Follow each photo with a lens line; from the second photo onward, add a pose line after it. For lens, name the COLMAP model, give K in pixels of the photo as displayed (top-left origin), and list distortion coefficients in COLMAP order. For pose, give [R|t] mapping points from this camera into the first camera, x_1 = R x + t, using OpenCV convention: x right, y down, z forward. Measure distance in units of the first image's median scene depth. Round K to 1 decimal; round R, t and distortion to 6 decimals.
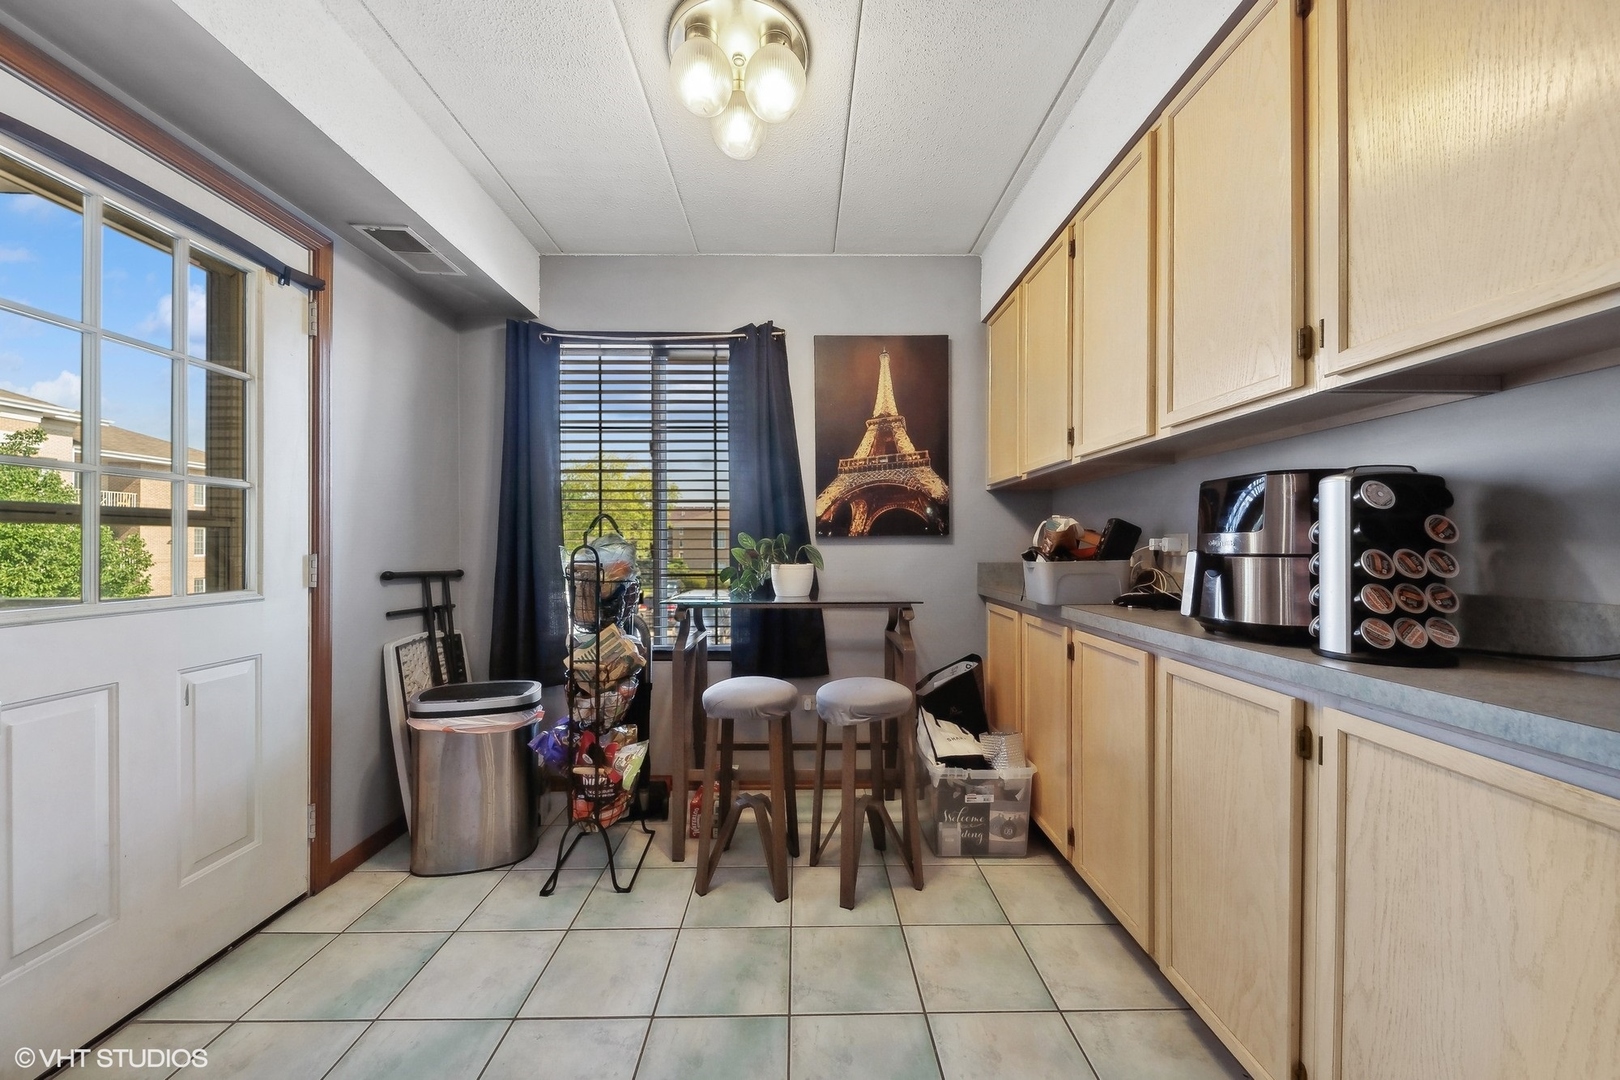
lens RADIAL K [[566.8, 0, 810.6], [0, 566.8, 545.9], [0, 0, 1]] dist [0.015615, -0.008599]
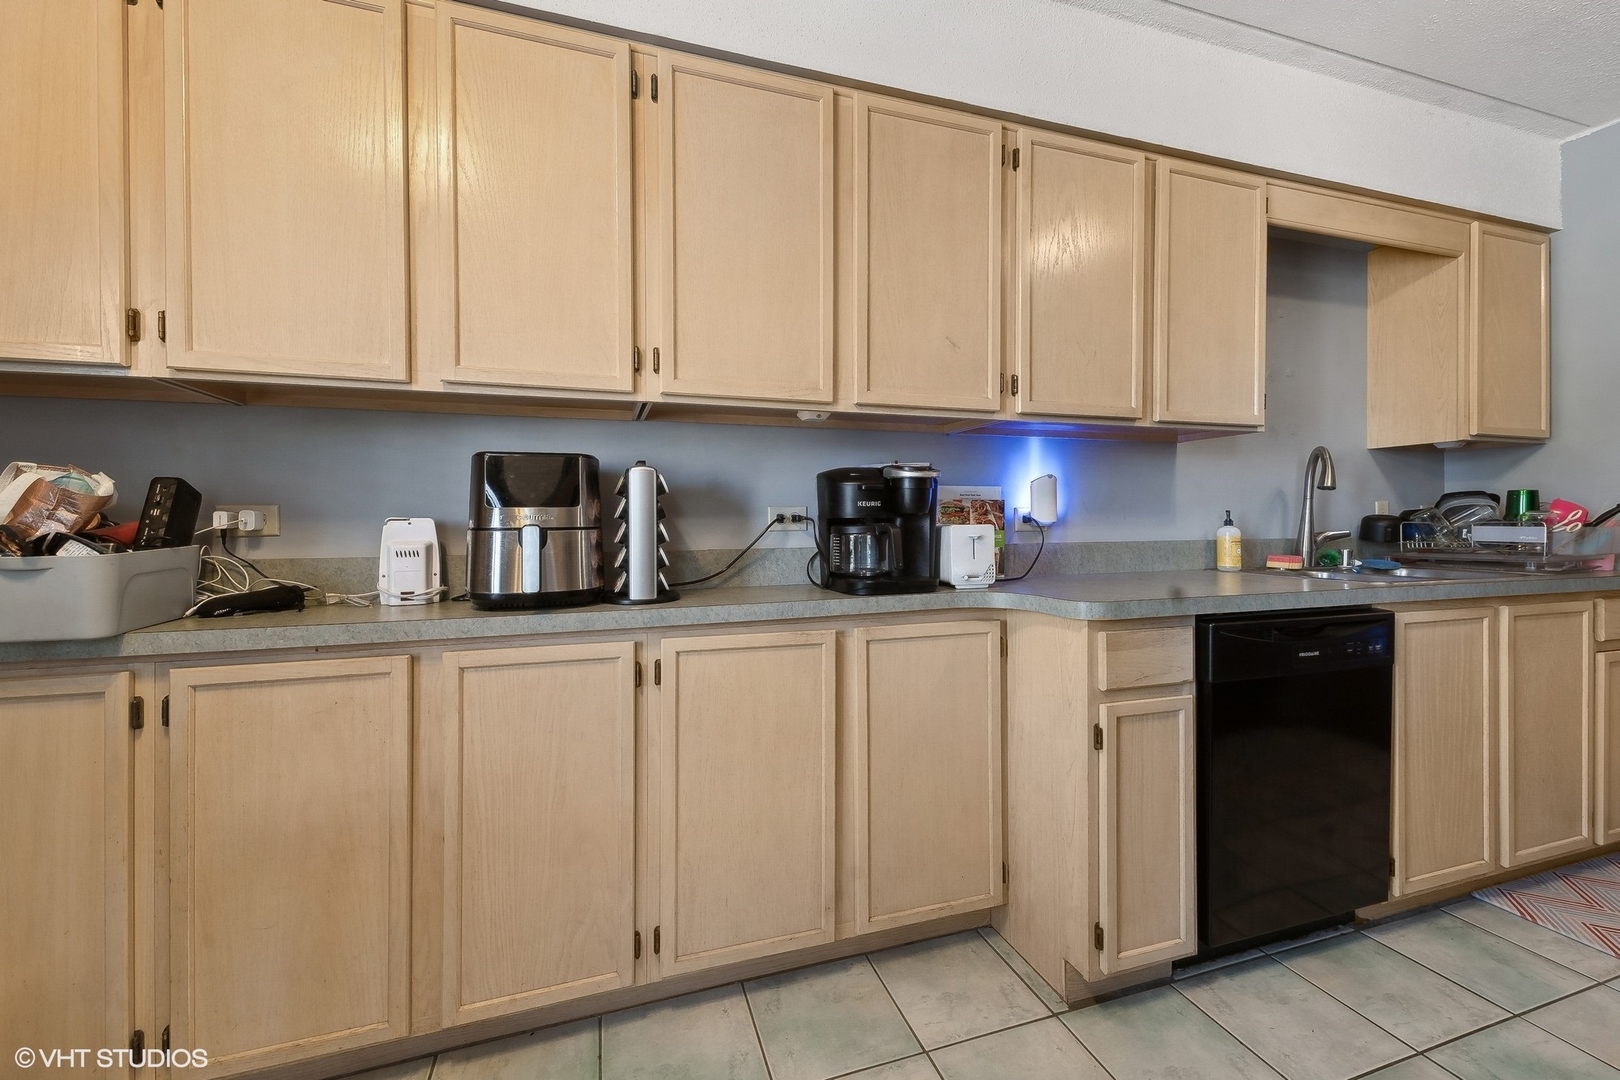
lens RADIAL K [[654.8, 0, 808.1], [0, 654.8, 523.2], [0, 0, 1]] dist [-0.000151, -0.000019]
pose [[-0.288560, -0.005429, 0.957446, -0.357411], [0.005898, 0.999955, 0.007448, -0.000294], [-0.957444, 0.007796, -0.288515, 0.585256]]
